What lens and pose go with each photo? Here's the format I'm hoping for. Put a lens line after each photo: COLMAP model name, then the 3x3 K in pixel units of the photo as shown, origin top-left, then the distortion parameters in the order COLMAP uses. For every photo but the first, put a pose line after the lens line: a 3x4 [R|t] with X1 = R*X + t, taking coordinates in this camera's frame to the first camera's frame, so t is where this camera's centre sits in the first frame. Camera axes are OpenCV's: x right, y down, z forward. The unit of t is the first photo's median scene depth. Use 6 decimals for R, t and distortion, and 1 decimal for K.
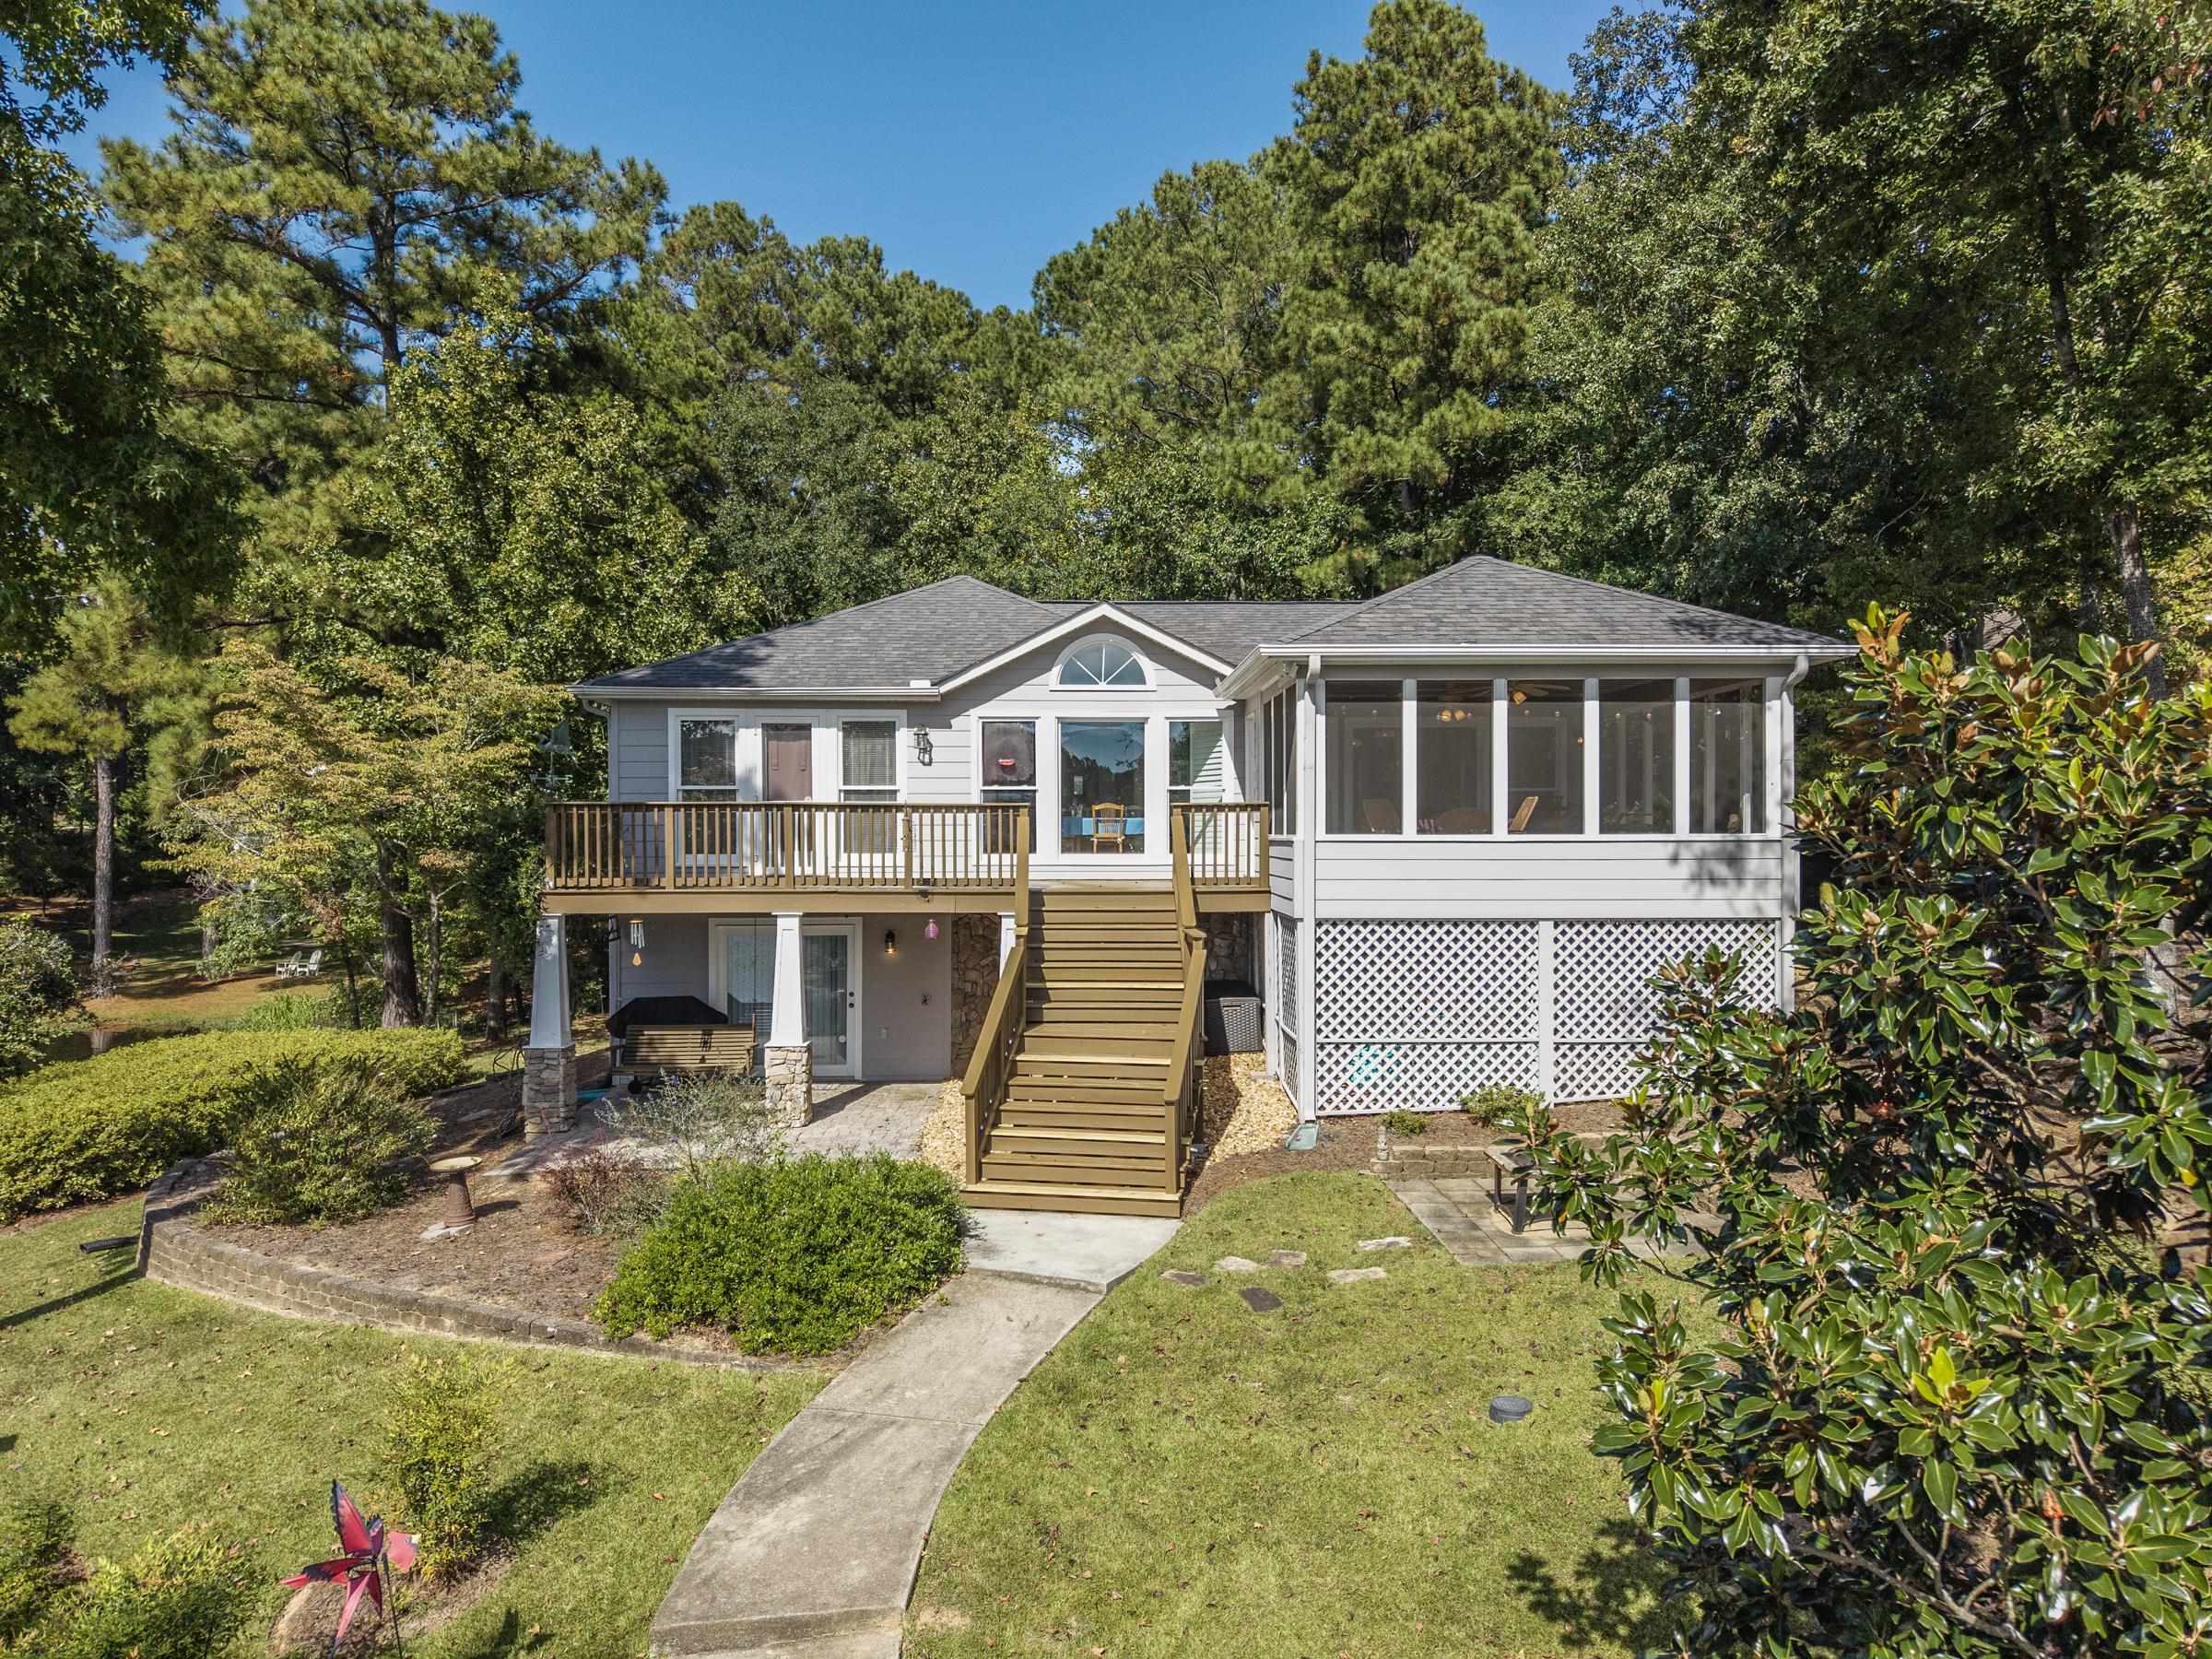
lens RADIAL K [[1485.8, 0, 1112.2], [0, 1485.8, 839.4], [0, 0, 1]] dist [0.001939, -0.000146]
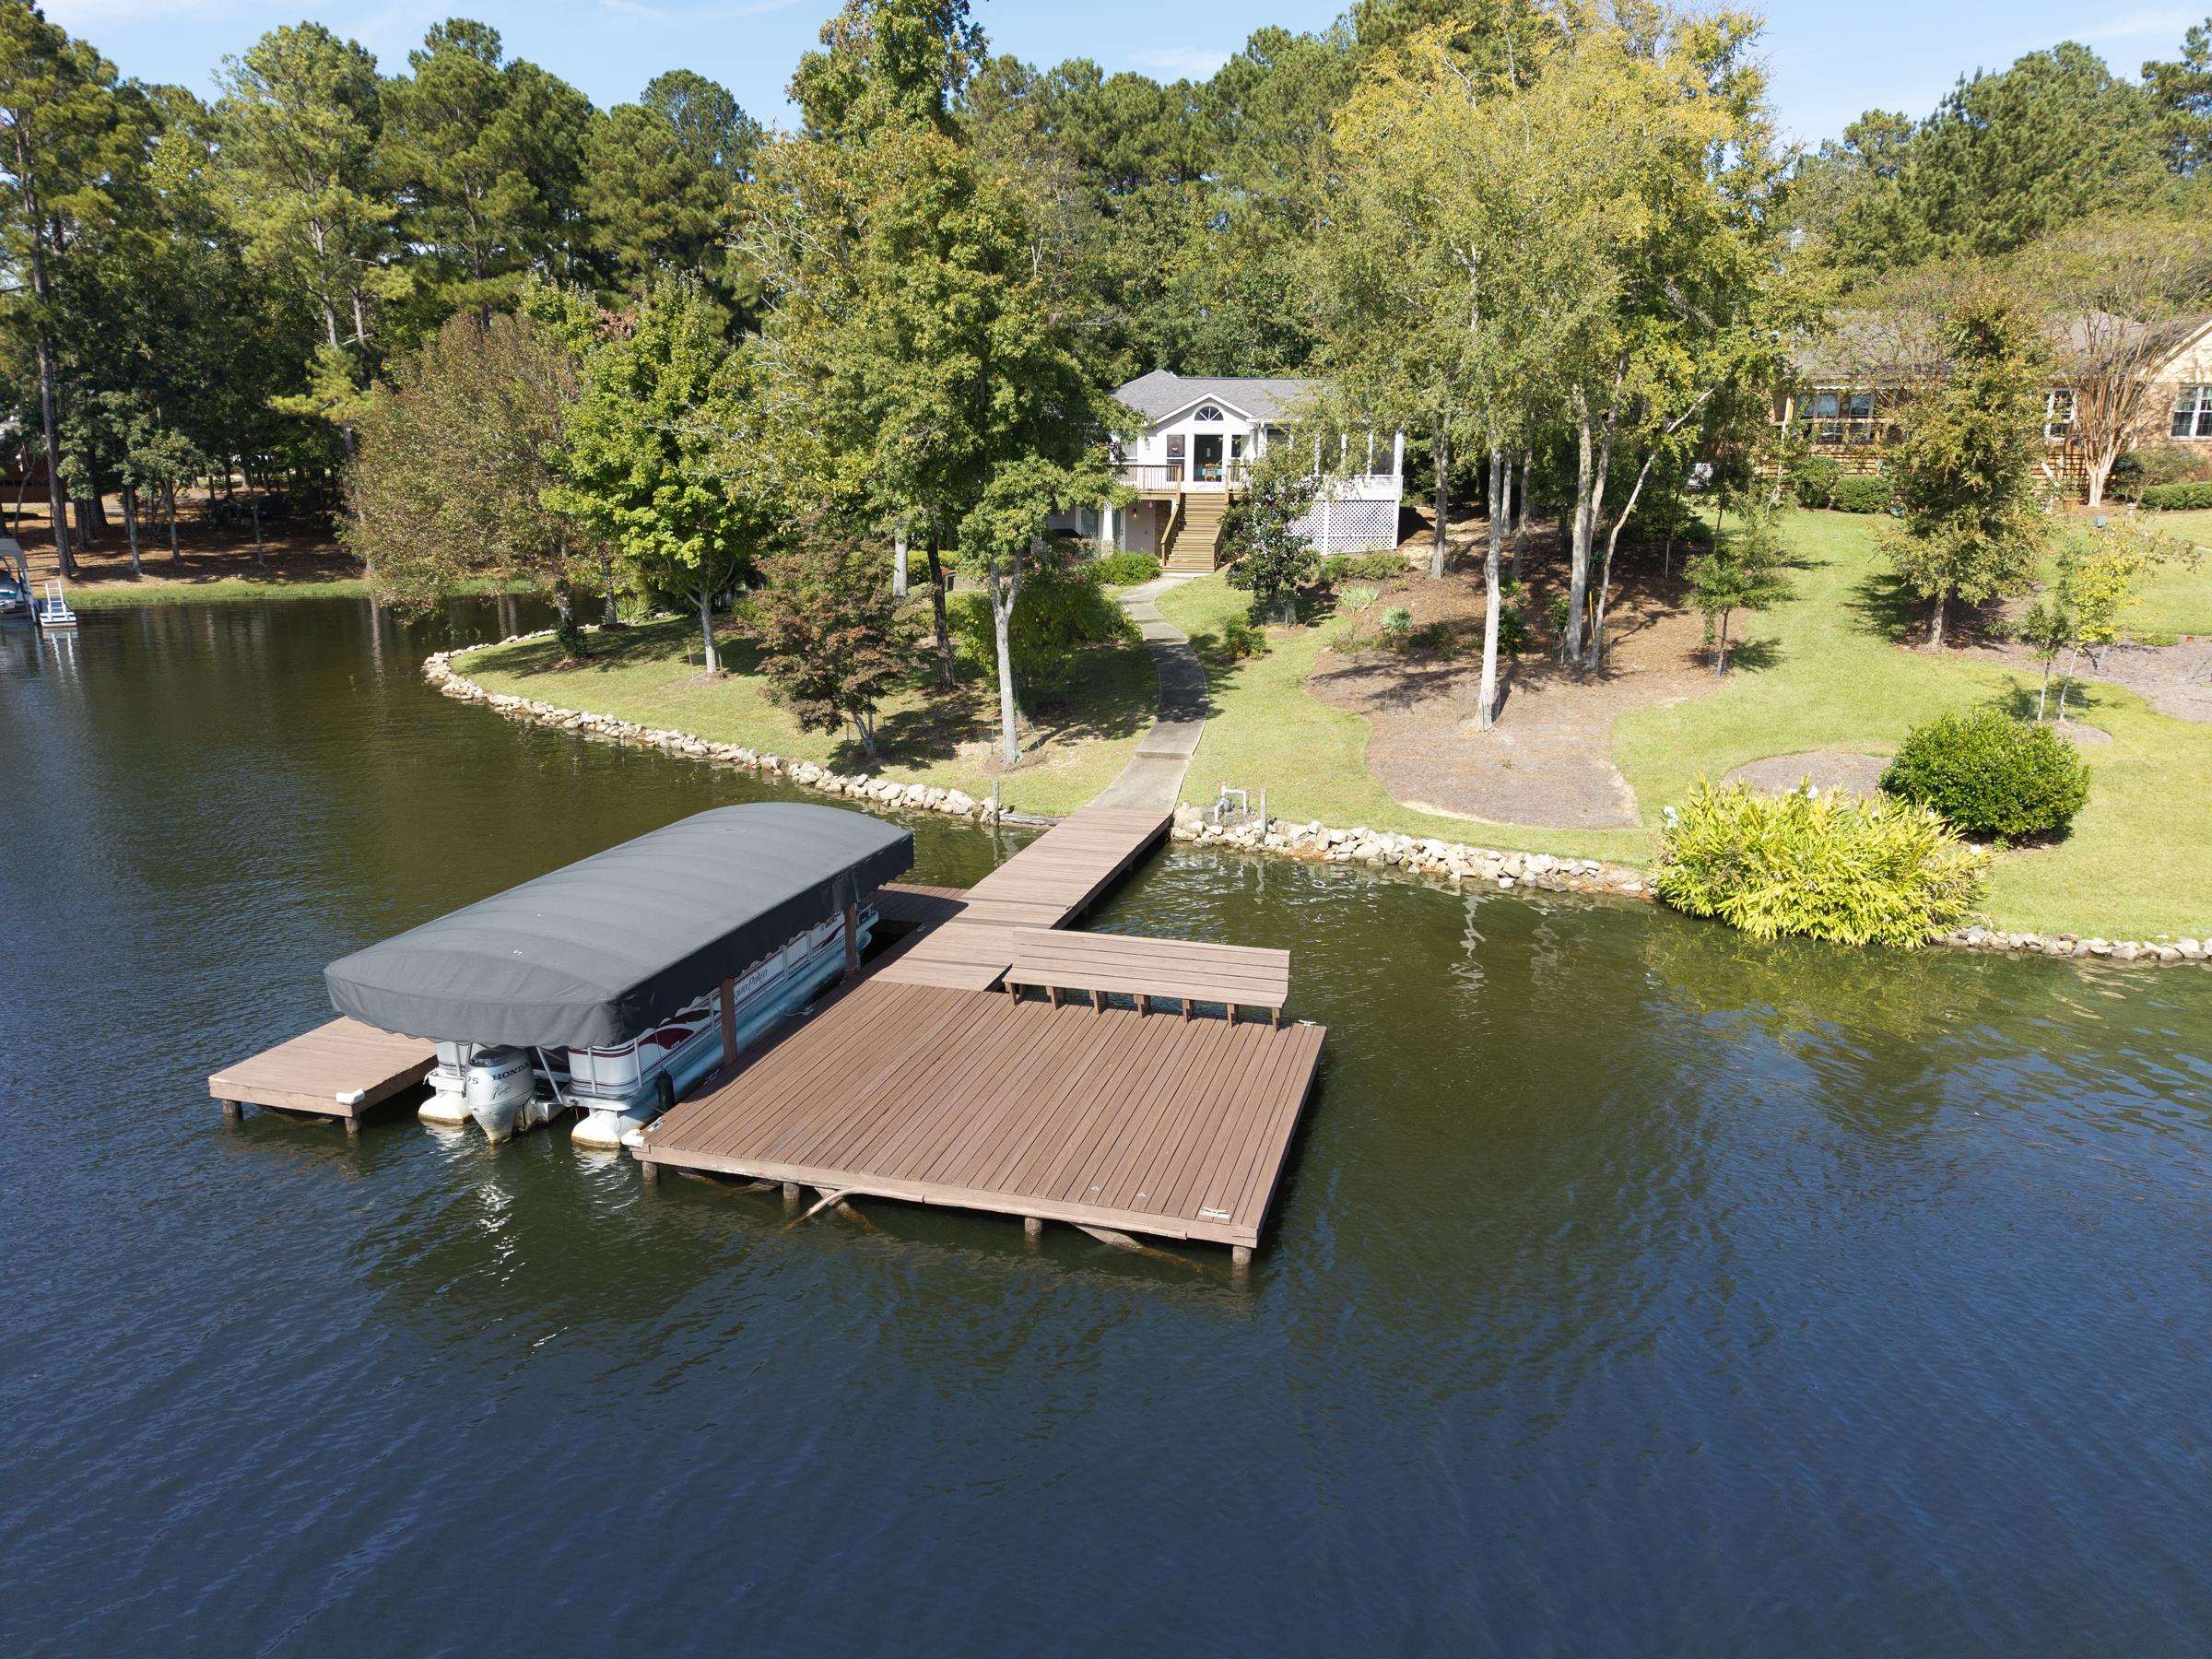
lens RADIAL K [[1489.4, 0, 1105.4], [0, 1489.4, 833.1], [0, 0, 1]] dist [0.017509, -0.006765]
pose [[0.992448, 0.034342, -0.117760, 0.164741], [-0.006281, 0.972977, 0.230816, 0.006848], [0.122504, -0.228333, 0.965845, -2.021958]]
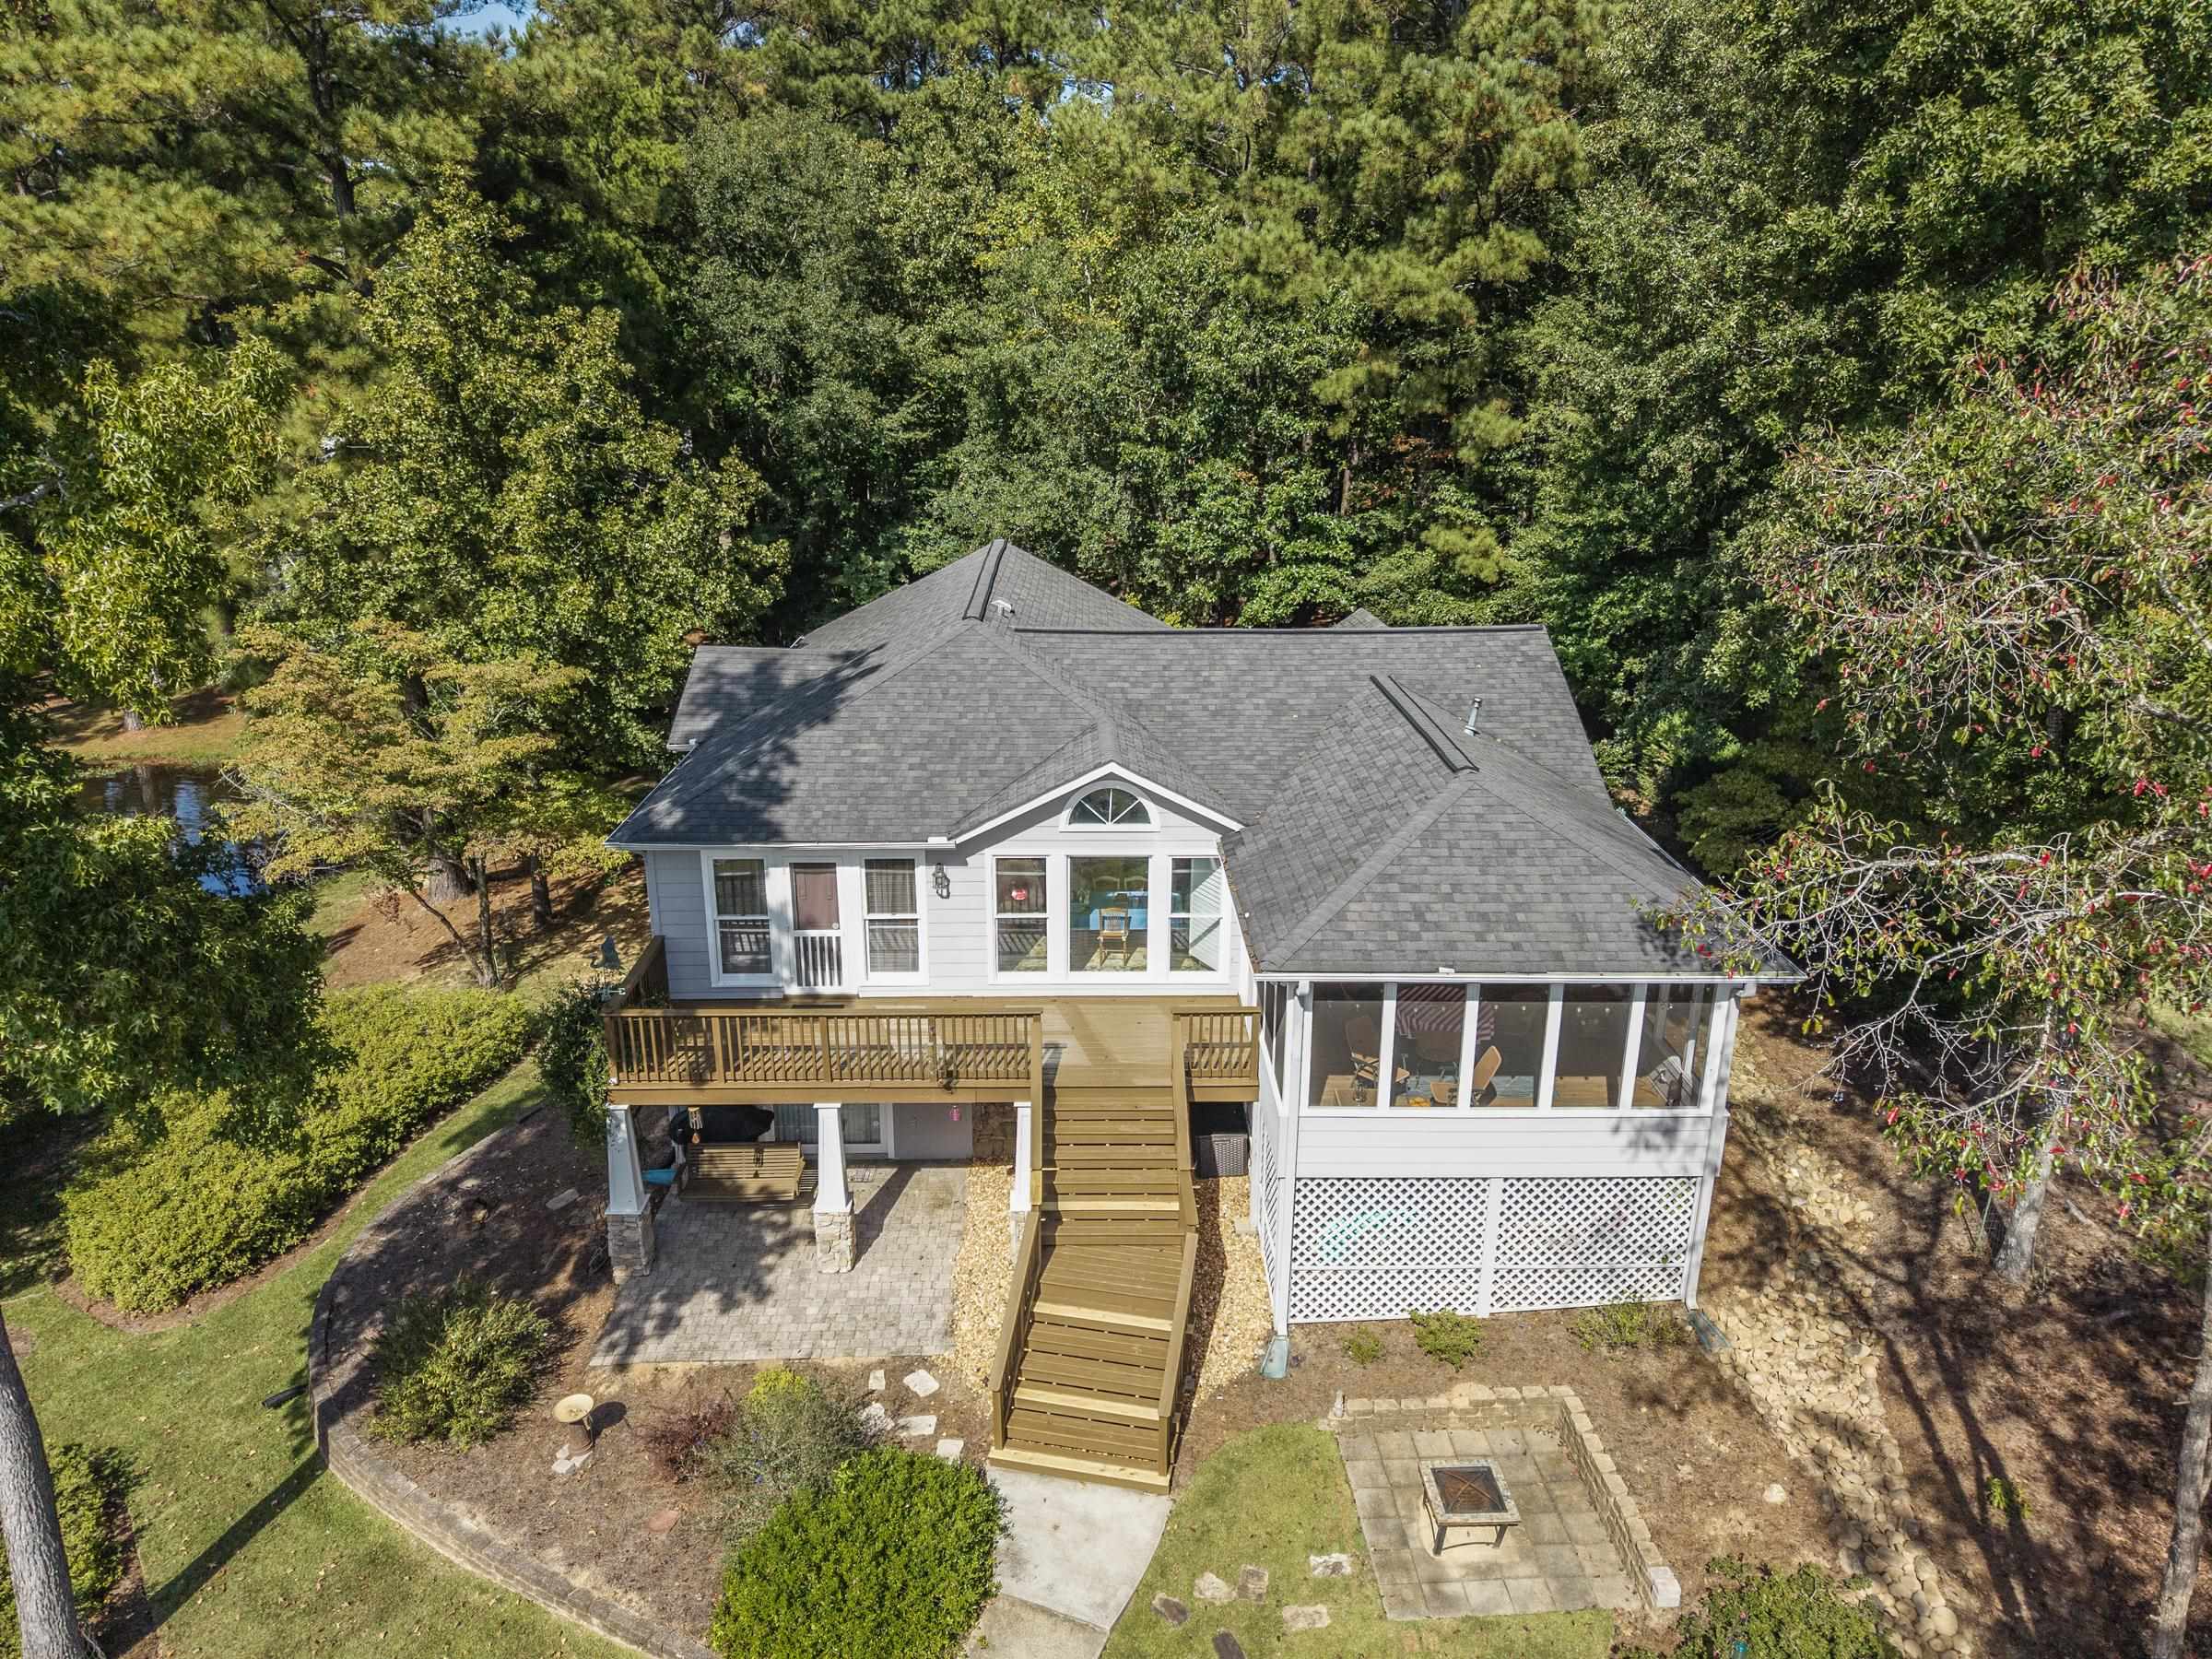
lens RADIAL K [[1485.8, 0, 1112.2], [0, 1485.8, 839.4], [0, 0, 1]] dist [0.001939, -0.000146]
pose [[0.999960, 0.008808, -0.001238, -0.003318], [-0.007979, 0.949832, 0.312660, -0.422962], [0.003930, -0.312638, 0.949864, -0.002989]]
